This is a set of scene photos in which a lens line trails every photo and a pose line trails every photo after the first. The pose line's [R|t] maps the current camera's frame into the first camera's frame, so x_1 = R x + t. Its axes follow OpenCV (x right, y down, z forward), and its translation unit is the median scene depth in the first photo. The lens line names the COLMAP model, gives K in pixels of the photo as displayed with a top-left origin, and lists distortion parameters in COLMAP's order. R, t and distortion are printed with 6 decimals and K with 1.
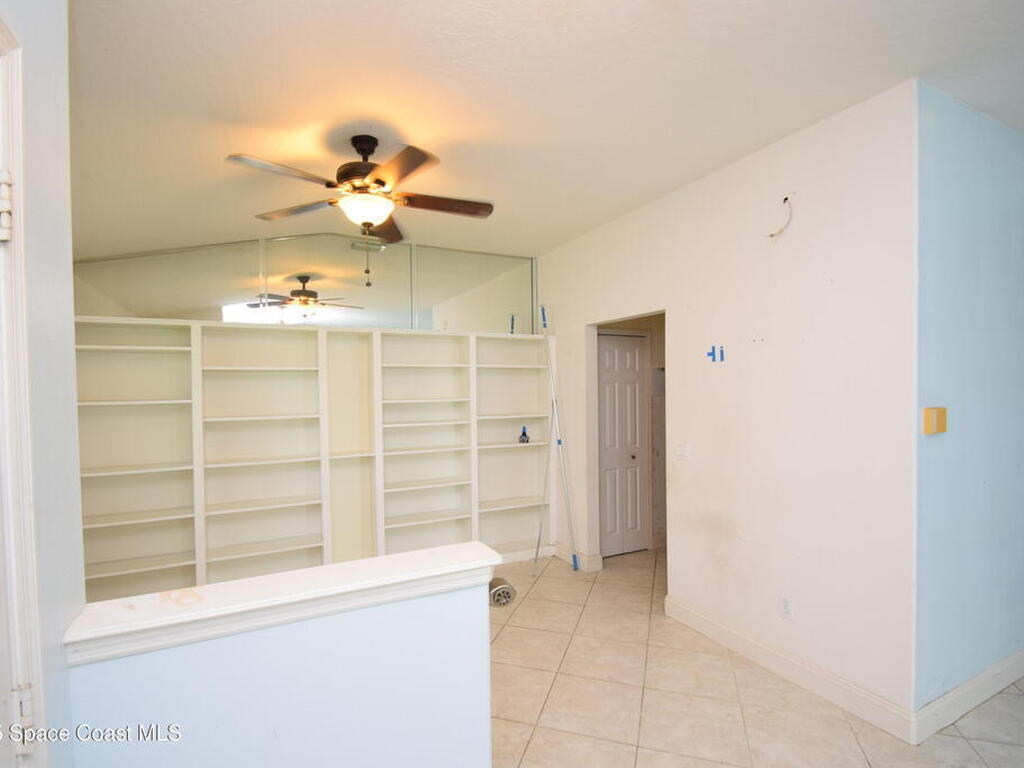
lens RADIAL K [[503.6, 0, 507.6], [0, 503.6, 403.9], [0, 0, 1]] dist [0.016925, -0.018909]
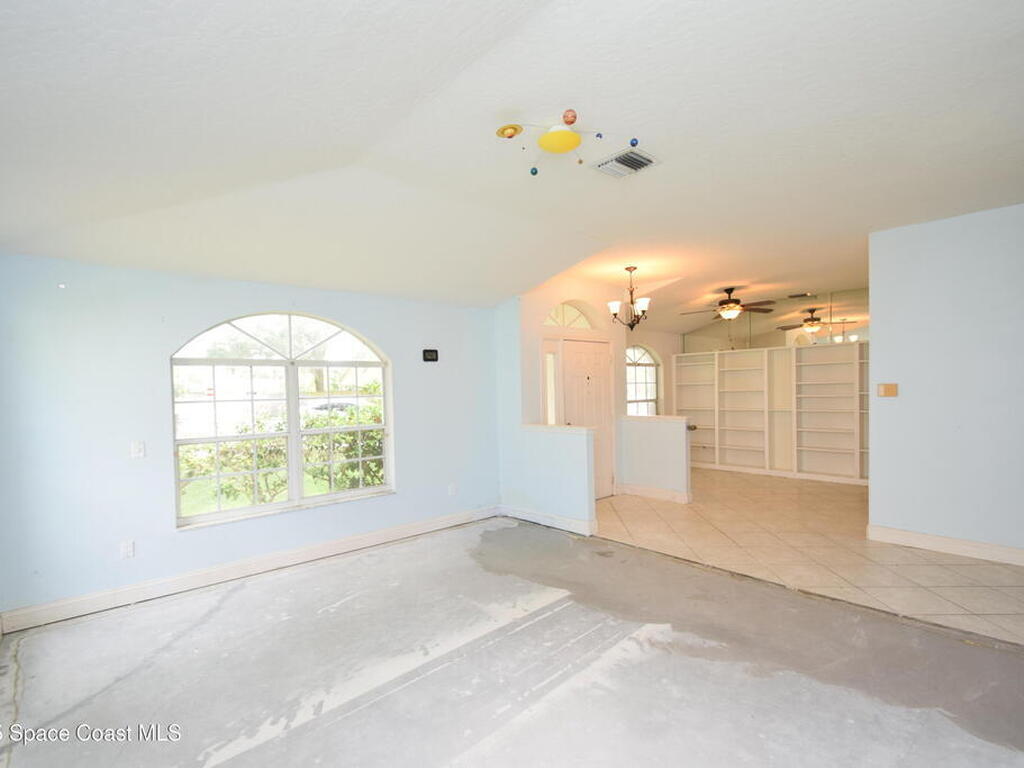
lens RADIAL K [[503.6, 0, 504.6], [0, 503.6, 401.5], [0, 0, 1]] dist [0.016925, -0.018909]
pose [[0.265491, 0.029775, -0.963653, 1.153581], [-0.013205, 0.999542, 0.027246, 0.024445], [0.964023, 0.005491, 0.265763, -0.514371]]
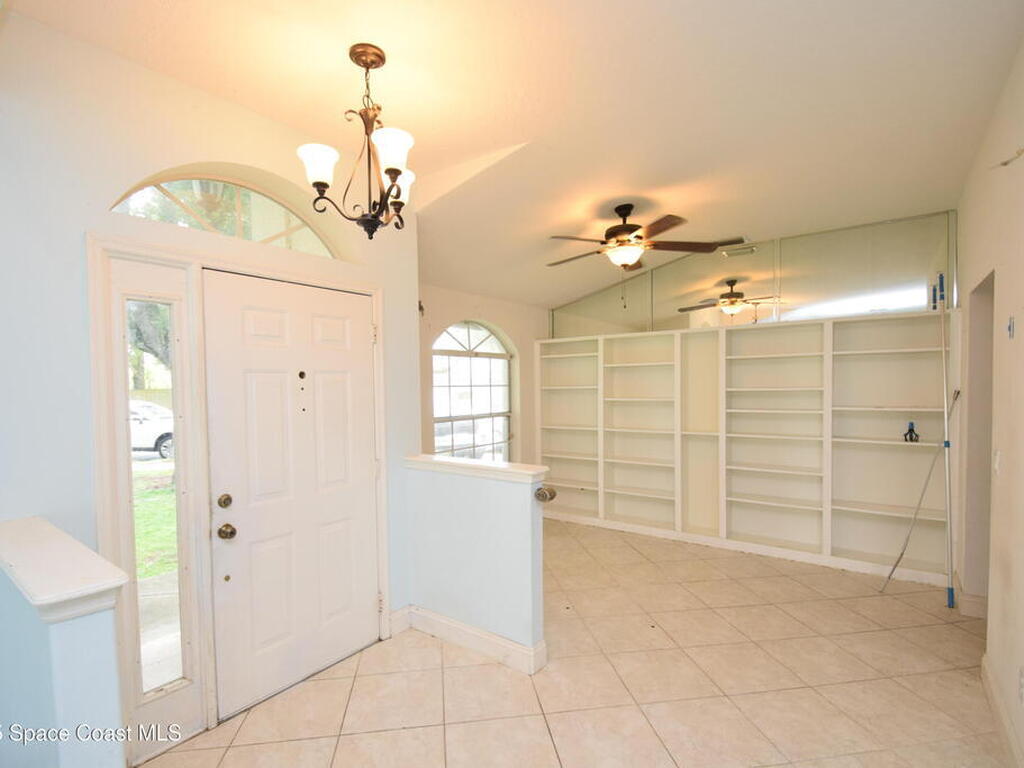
lens RADIAL K [[503.6, 0, 504.7], [0, 503.6, 402.2], [0, 0, 1]] dist [0.016925, -0.018909]
pose [[0.458685, 0.033825, -0.887955, 0.471046], [-0.022364, 0.999398, 0.026517, 0.005071], [0.888317, 0.007696, 0.459165, 0.023305]]
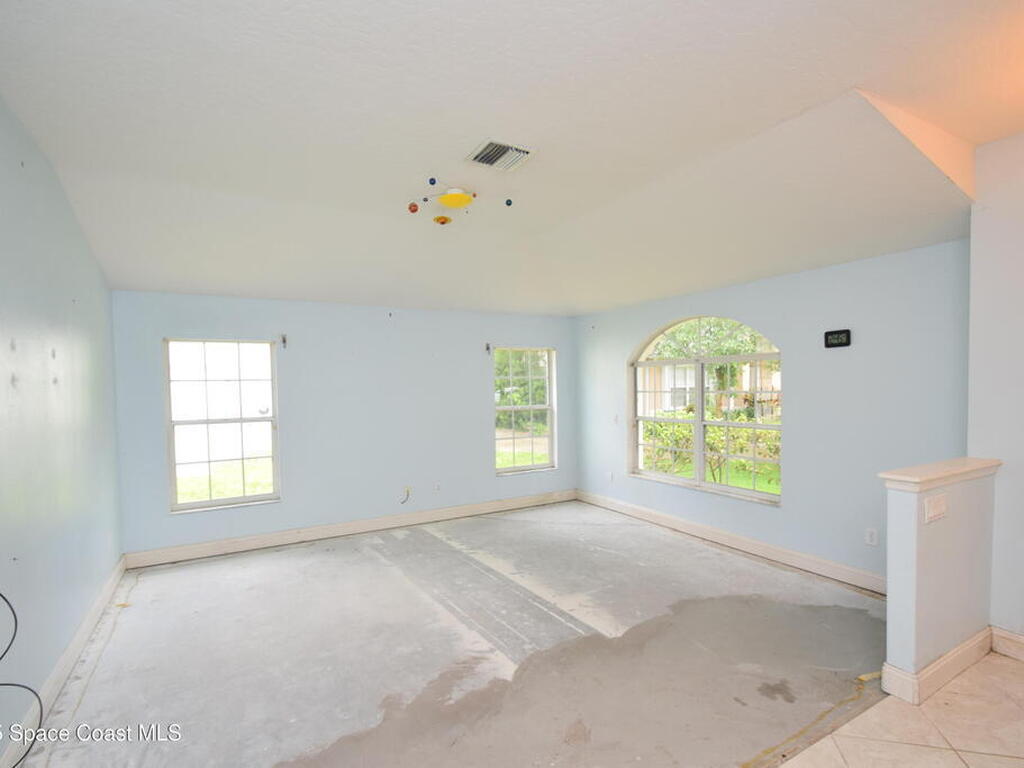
lens RADIAL K [[503.6, 0, 505.4], [0, 503.6, 402.7], [0, 0, 1]] dist [0.016925, -0.018909]
pose [[-0.997949, 0.028172, -0.057481, 0.588222], [0.024165, 0.997306, 0.069258, -0.013083], [0.059277, 0.067727, -0.995941, 0.442173]]
